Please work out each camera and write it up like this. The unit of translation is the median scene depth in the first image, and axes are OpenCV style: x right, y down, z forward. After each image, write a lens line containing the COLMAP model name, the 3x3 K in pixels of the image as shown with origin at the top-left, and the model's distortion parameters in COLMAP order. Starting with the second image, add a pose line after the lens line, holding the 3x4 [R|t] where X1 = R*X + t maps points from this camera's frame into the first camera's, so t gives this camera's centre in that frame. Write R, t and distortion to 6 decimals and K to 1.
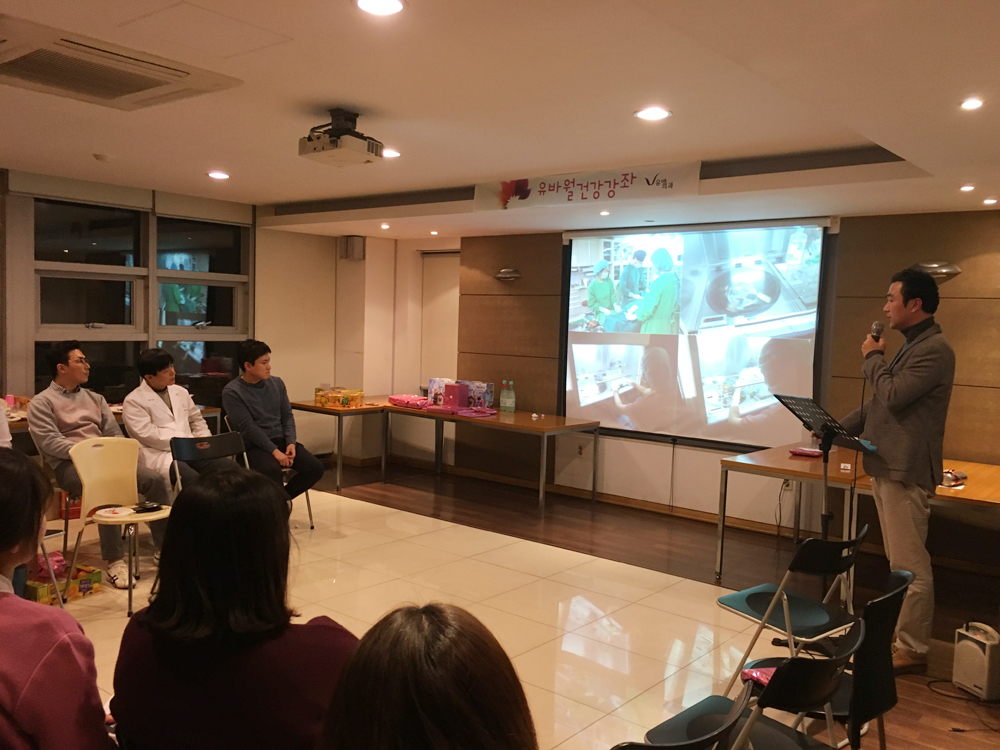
lens RADIAL K [[853.7, 0, 501.9], [0, 853.7, 377.7], [0, 0, 1]] dist [0.064668, -0.075670]
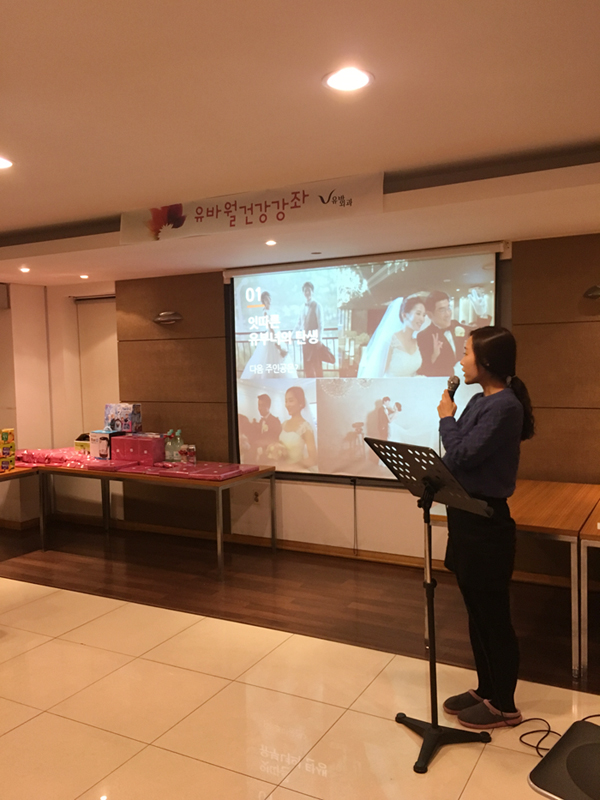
lens RADIAL K [[683.0, 0, 302.2], [0, 683.0, 400.8], [0, 0, 1]] dist [0.064668, -0.075670]
pose [[0.980395, -0.064947, 0.186030, 0.006542], [0.065753, 0.997834, 0.001841, -0.022584], [-0.185747, 0.010427, 0.982542, 0.254182]]
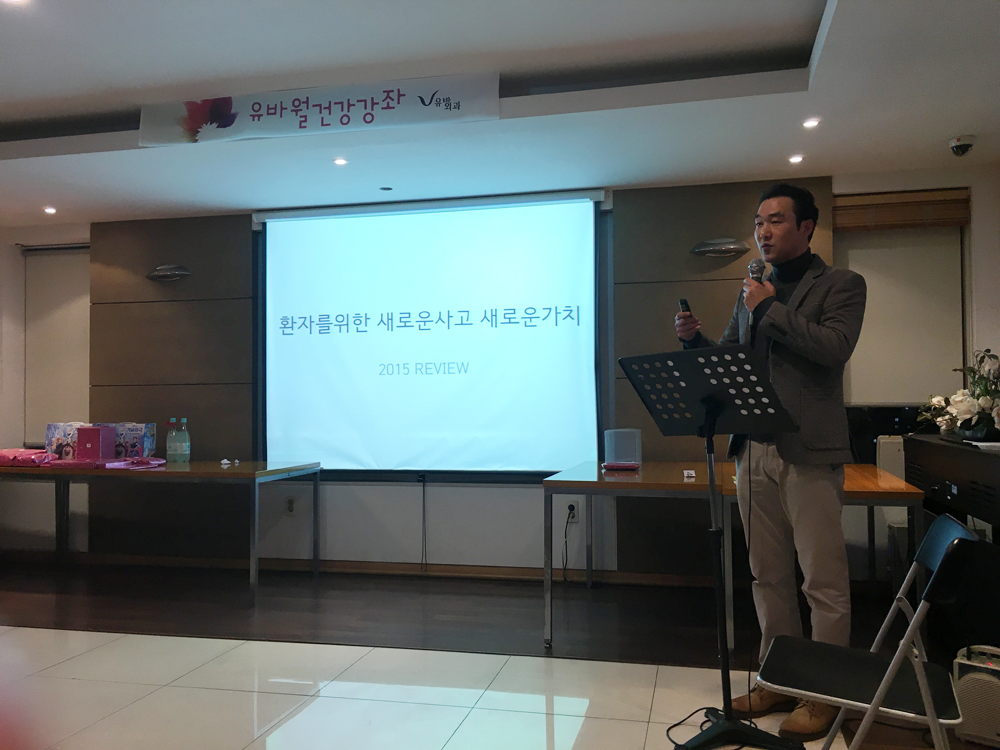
lens RADIAL K [[853.7, 0, 501.2], [0, 853.7, 375.5], [0, 0, 1]] dist [0.064668, -0.075670]
pose [[0.897782, -0.027052, 0.439609, -0.072577], [0.067600, 0.994749, -0.076840, 0.046478], [-0.435222, 0.098703, 0.894896, 0.273028]]
